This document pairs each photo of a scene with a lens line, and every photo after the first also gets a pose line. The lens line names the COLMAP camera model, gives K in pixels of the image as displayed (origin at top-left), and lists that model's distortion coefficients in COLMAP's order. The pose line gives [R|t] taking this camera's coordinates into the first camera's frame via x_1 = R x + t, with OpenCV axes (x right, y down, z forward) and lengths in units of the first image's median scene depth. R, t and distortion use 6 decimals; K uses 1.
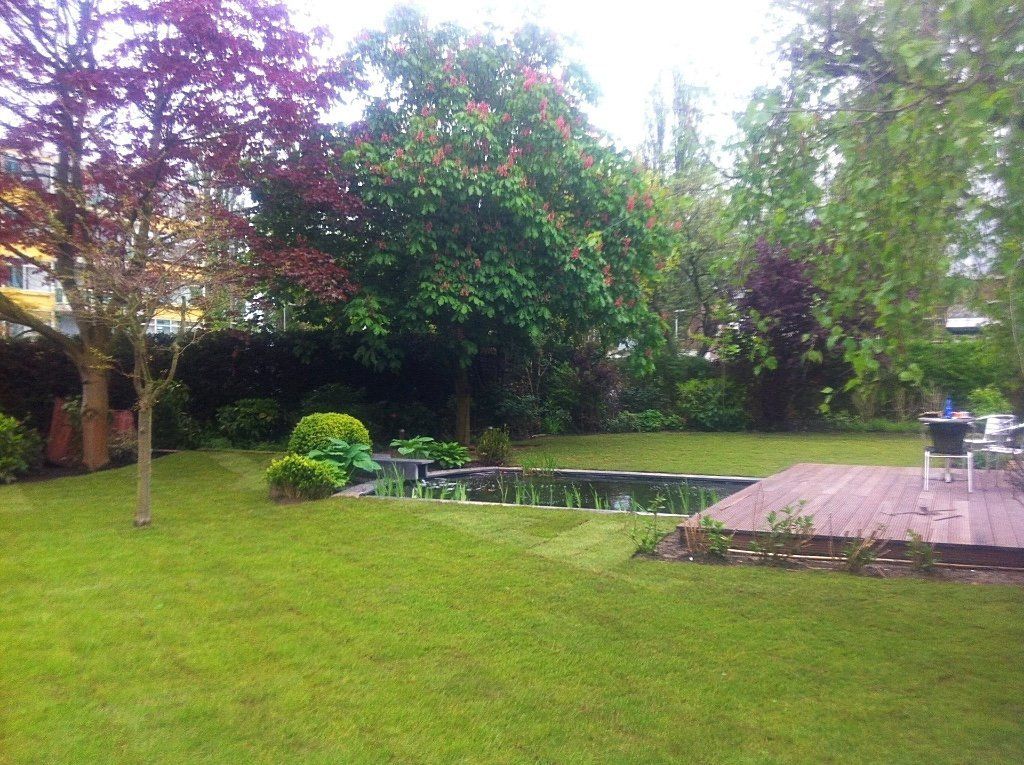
lens RADIAL K [[1037.8, 0, 518.2], [0, 1037.8, 385.0], [0, 0, 1]] dist [0.096559, -0.001823]
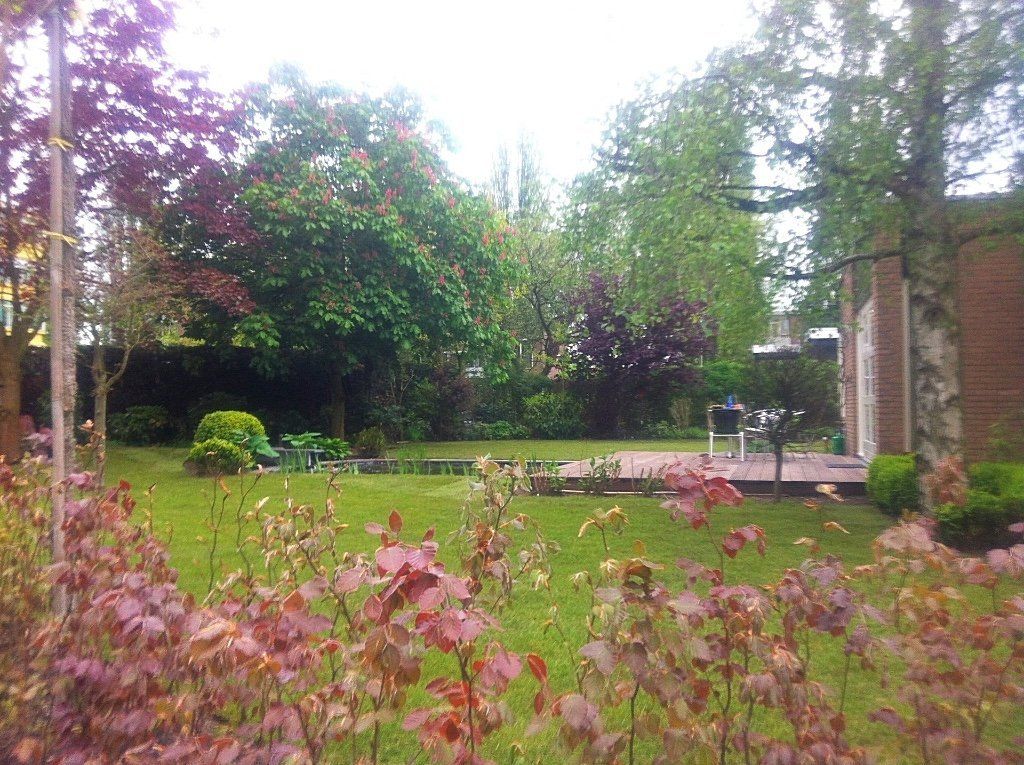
lens RADIAL K [[1037.8, 0, 518.2], [0, 1037.8, 385.0], [0, 0, 1]] dist [0.096559, -0.001823]
pose [[0.988906, 0.004650, 0.148467, -0.034405], [-0.000043, 0.999519, -0.031021, 0.031809], [-0.148540, 0.030670, 0.988431, -0.192448]]
